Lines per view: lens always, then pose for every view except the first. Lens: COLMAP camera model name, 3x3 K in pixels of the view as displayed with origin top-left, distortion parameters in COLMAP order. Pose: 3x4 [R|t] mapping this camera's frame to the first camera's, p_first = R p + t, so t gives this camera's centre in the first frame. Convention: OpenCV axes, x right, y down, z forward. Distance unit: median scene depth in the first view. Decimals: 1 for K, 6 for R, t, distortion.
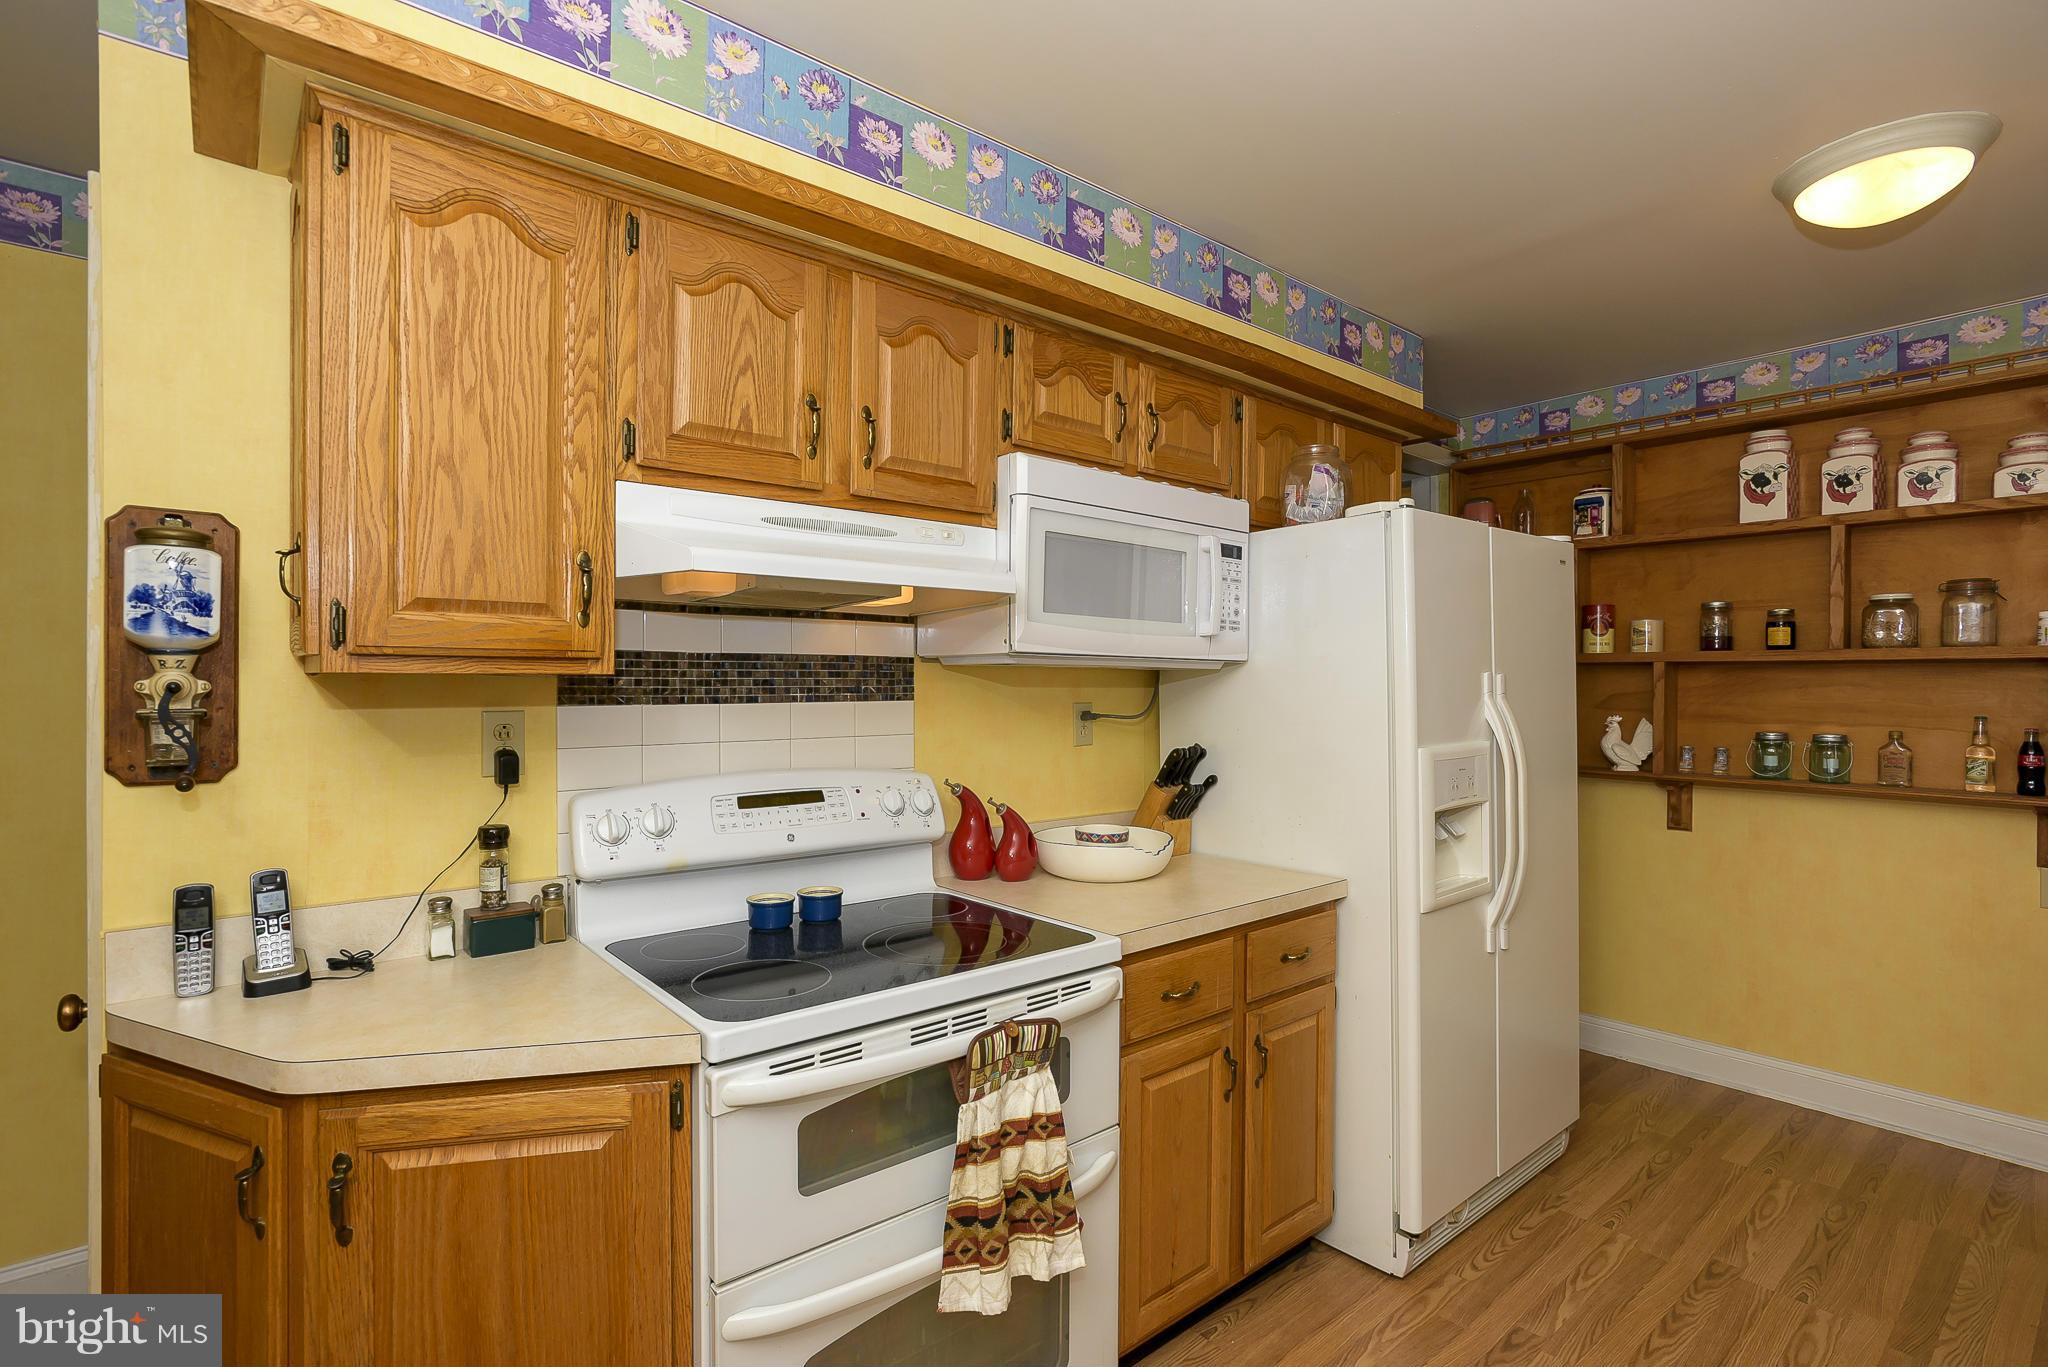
lens RADIAL K [[977.7, 0, 1038.0], [0, 977.7, 687.6], [0, 0, 1]] dist [-0.002988, 0.000181]
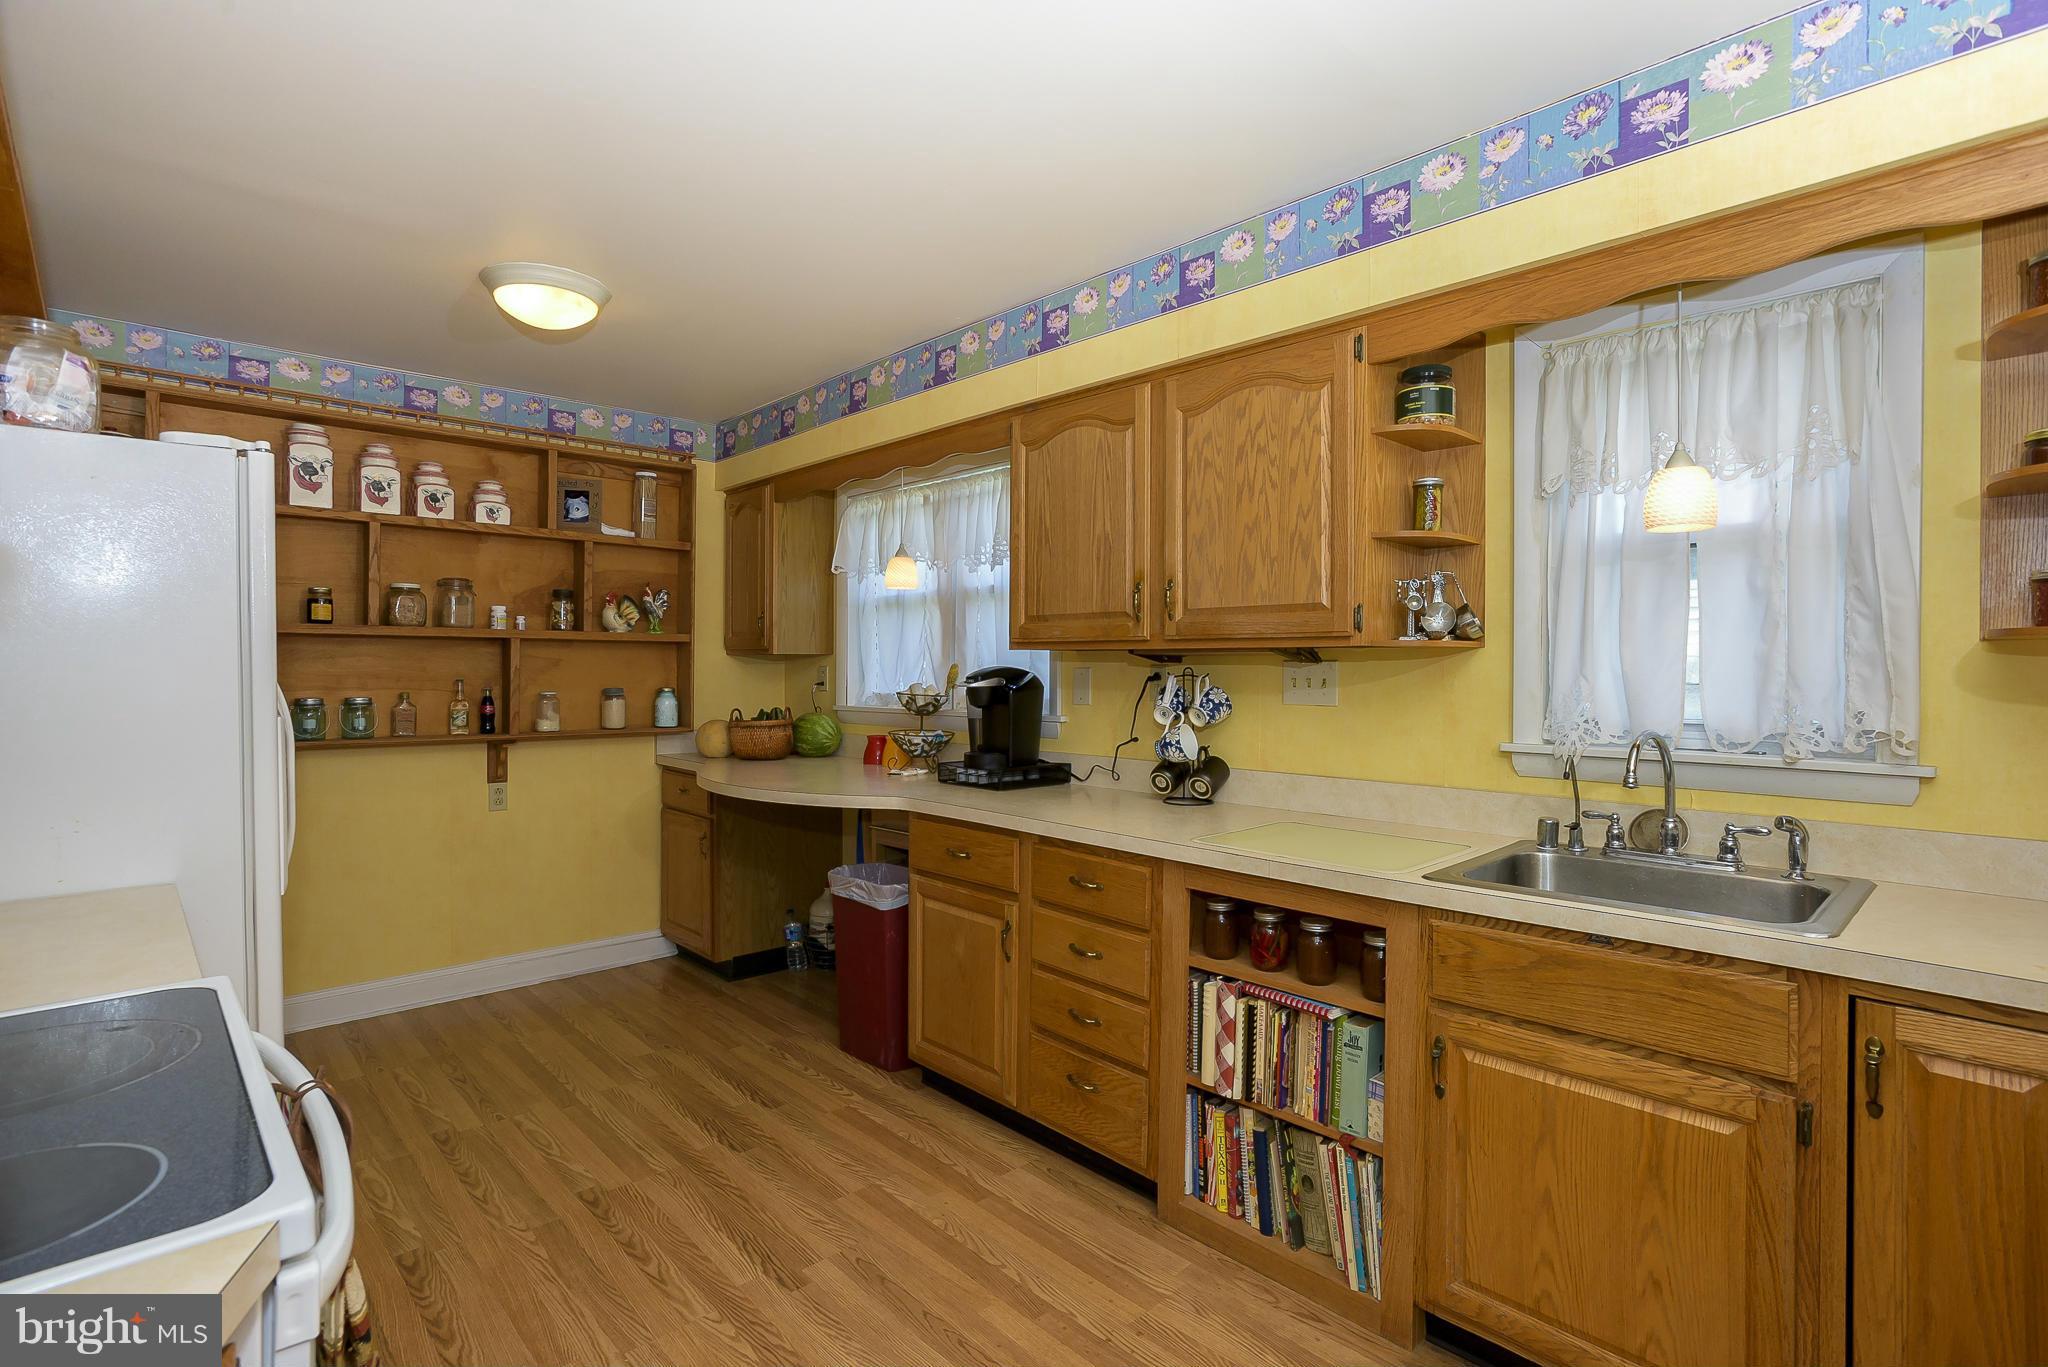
lens RADIAL K [[977.7, 0, 1038.9], [0, 977.7, 665.9], [0, 0, 1]] dist [-0.002988, 0.000181]
pose [[-0.053462, -0.006979, 0.998546, -0.424046], [-0.002927, 0.999972, 0.006832, -0.000658], [-0.998566, -0.002557, -0.053481, 0.248849]]
